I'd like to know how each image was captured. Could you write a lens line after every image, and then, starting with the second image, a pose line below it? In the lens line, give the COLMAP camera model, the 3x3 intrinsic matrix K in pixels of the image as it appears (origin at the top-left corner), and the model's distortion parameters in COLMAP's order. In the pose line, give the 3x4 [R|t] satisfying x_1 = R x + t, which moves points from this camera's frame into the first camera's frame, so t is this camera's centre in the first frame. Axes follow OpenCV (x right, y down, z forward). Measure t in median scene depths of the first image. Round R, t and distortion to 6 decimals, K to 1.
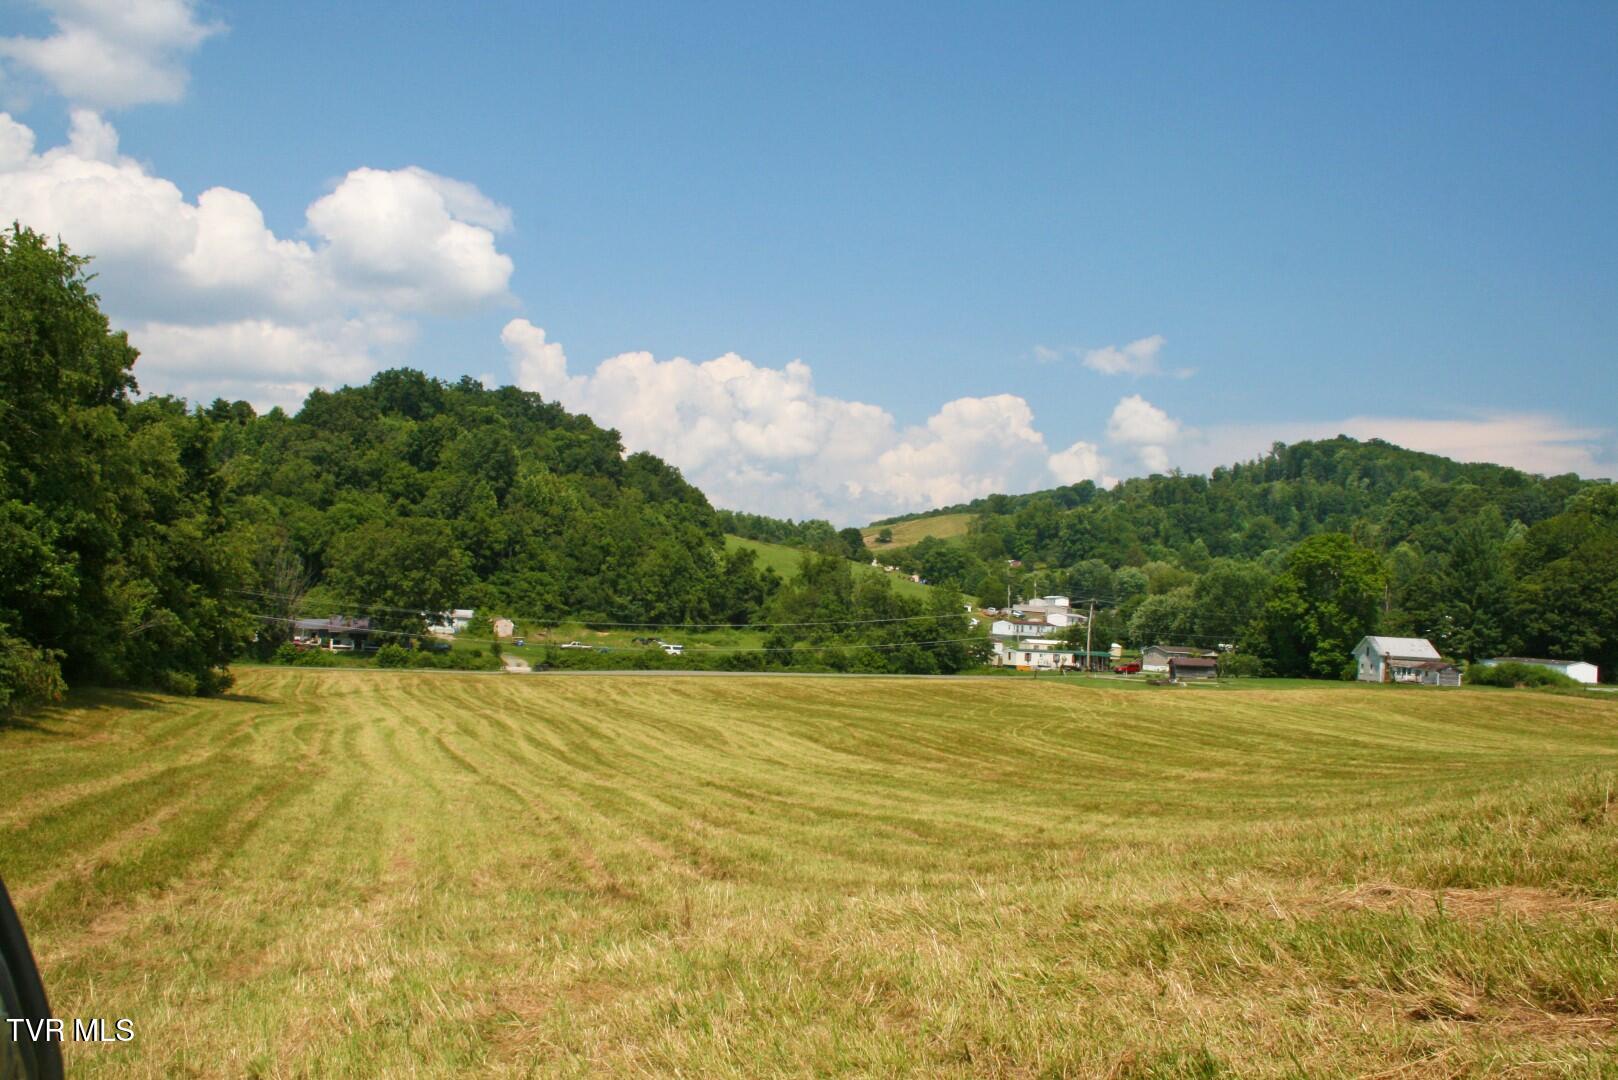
lens RADIAL K [[1578.4, 0, 805.2], [0, 1578.4, 538.2], [0, 0, 1]] dist [-0.102085, 0.000000]
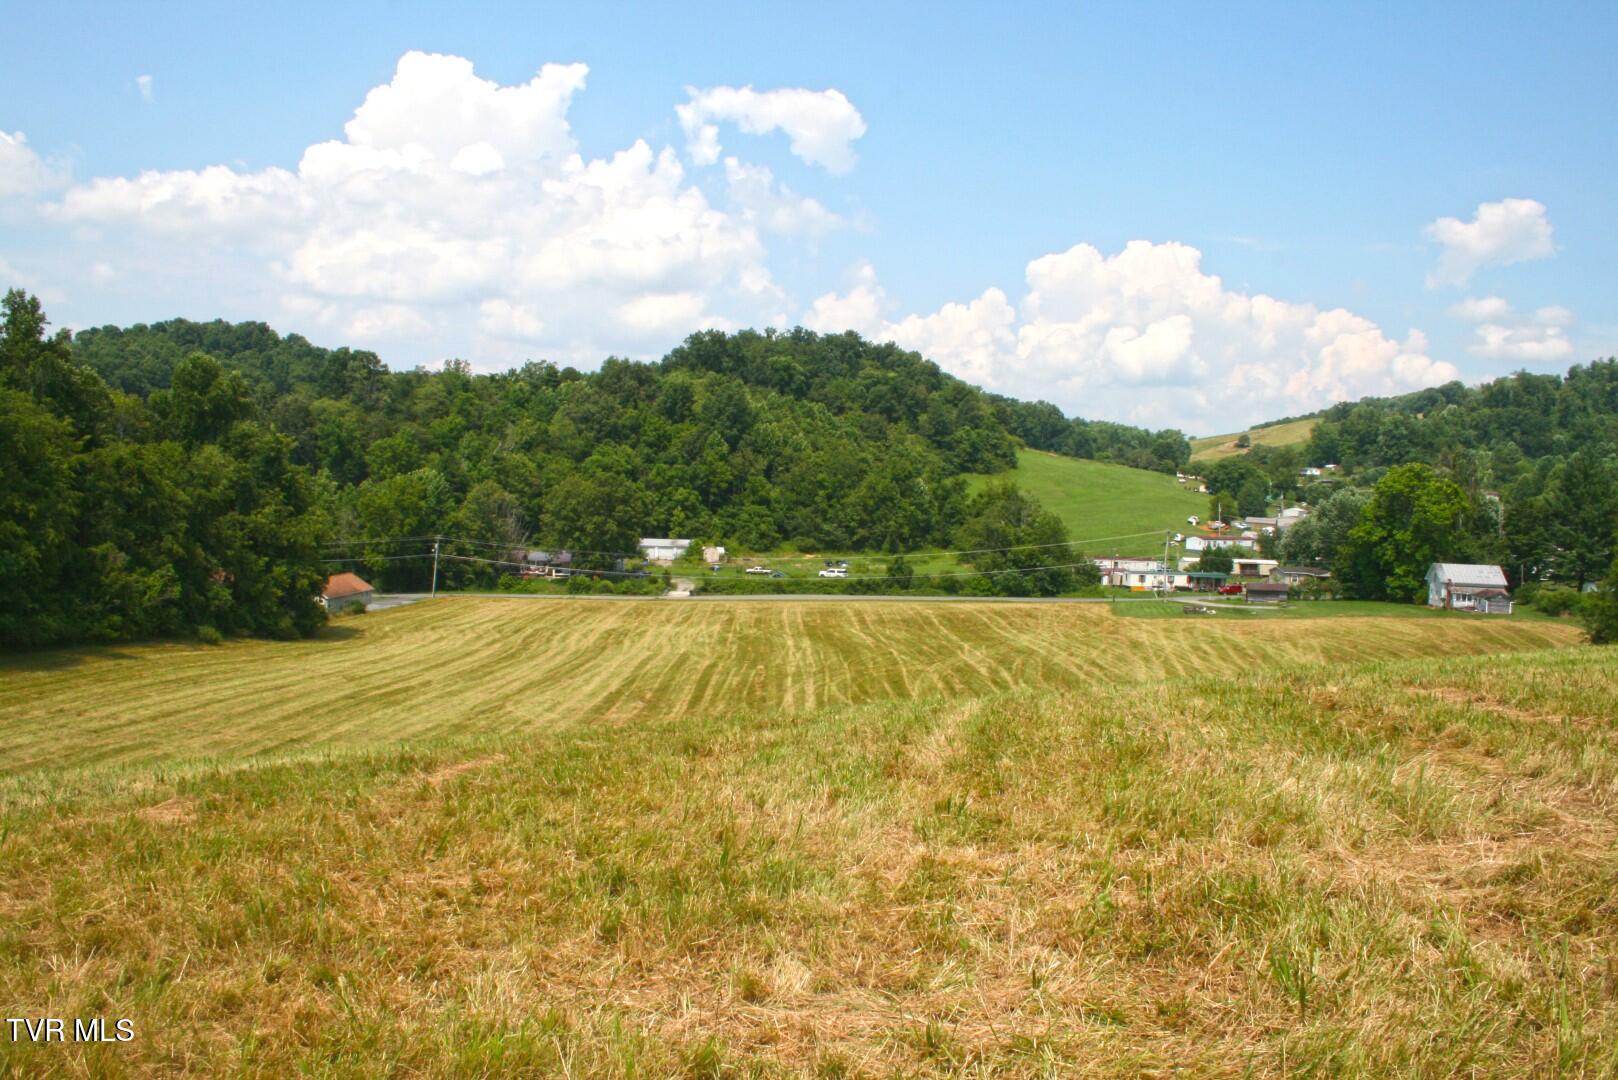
lens RADIAL K [[1394.7, 0, 816.2], [0, 1394.7, 551.5], [0, 0, 1]] dist [-0.112978, 0.047679]
pose [[0.951980, -0.006640, -0.306087, 0.203185], [0.031387, 0.996614, 0.076000, -0.023604], [0.304546, -0.081958, 0.948965, -0.002568]]
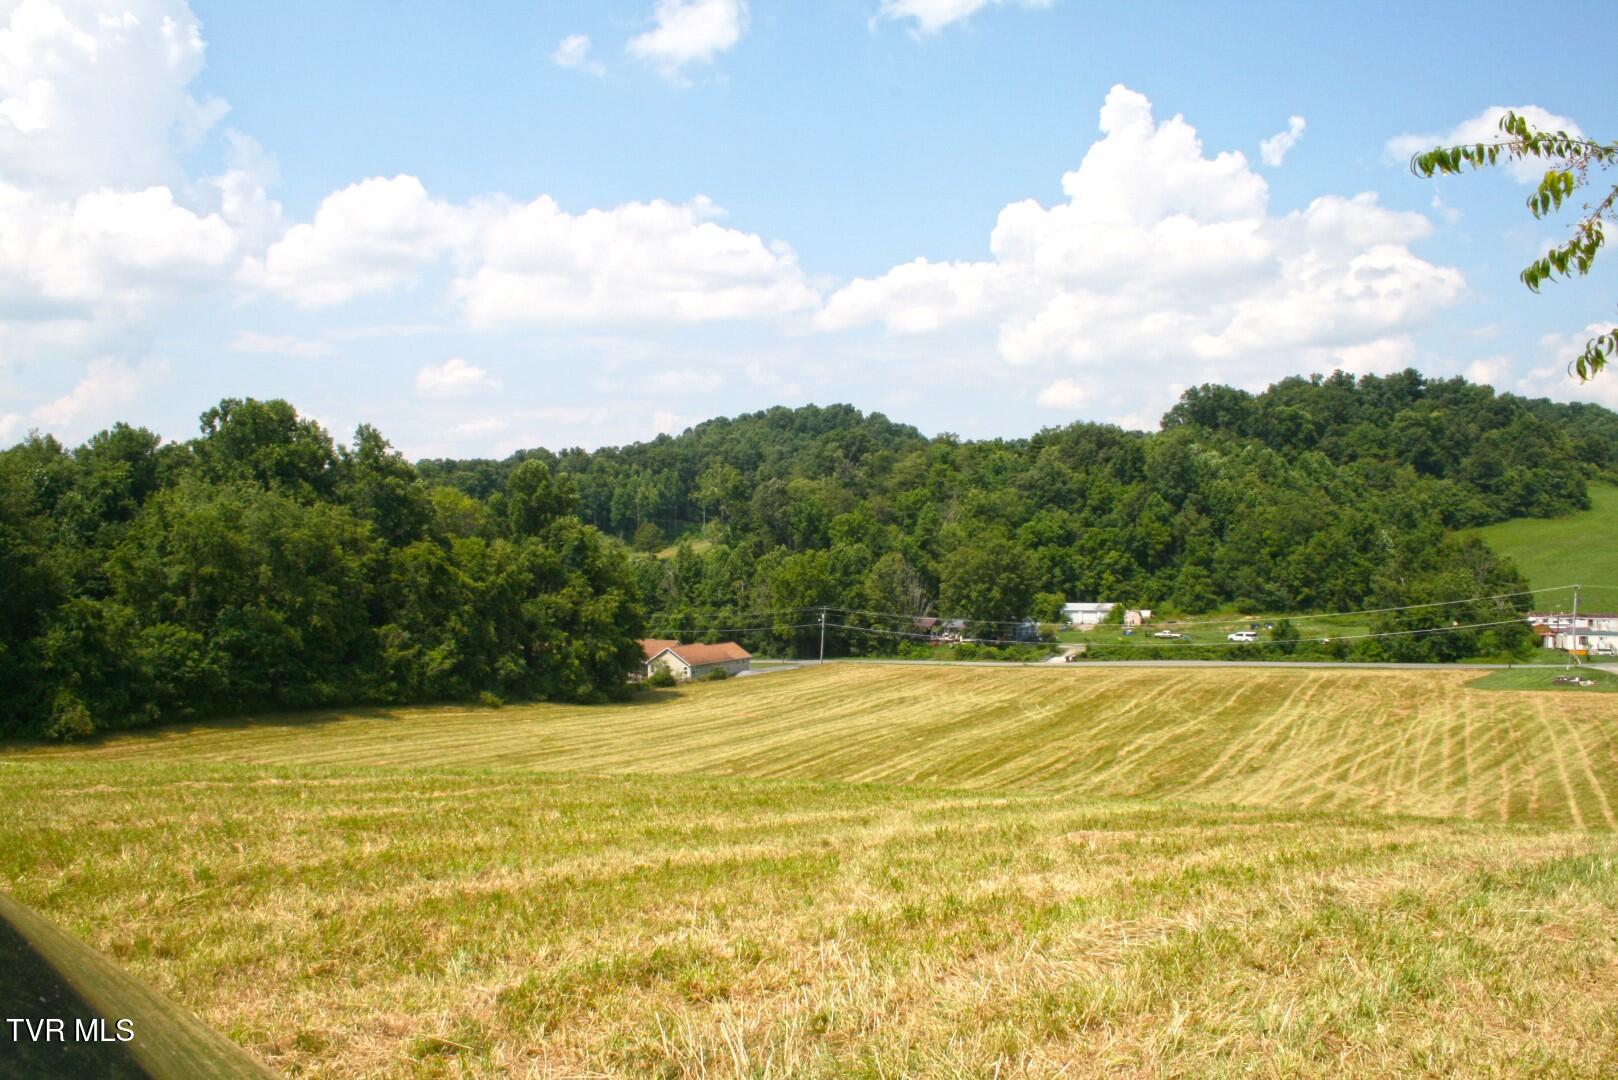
lens RADIAL K [[1394.7, 0, 809.9], [0, 1394.7, 546.4], [0, 0, 1]] dist [-0.112978, 0.047679]
pose [[0.699767, -0.051021, -0.712546, 0.369247], [0.077774, 0.996959, 0.004993, -0.021031], [0.710124, -0.058911, 0.701607, 0.077878]]
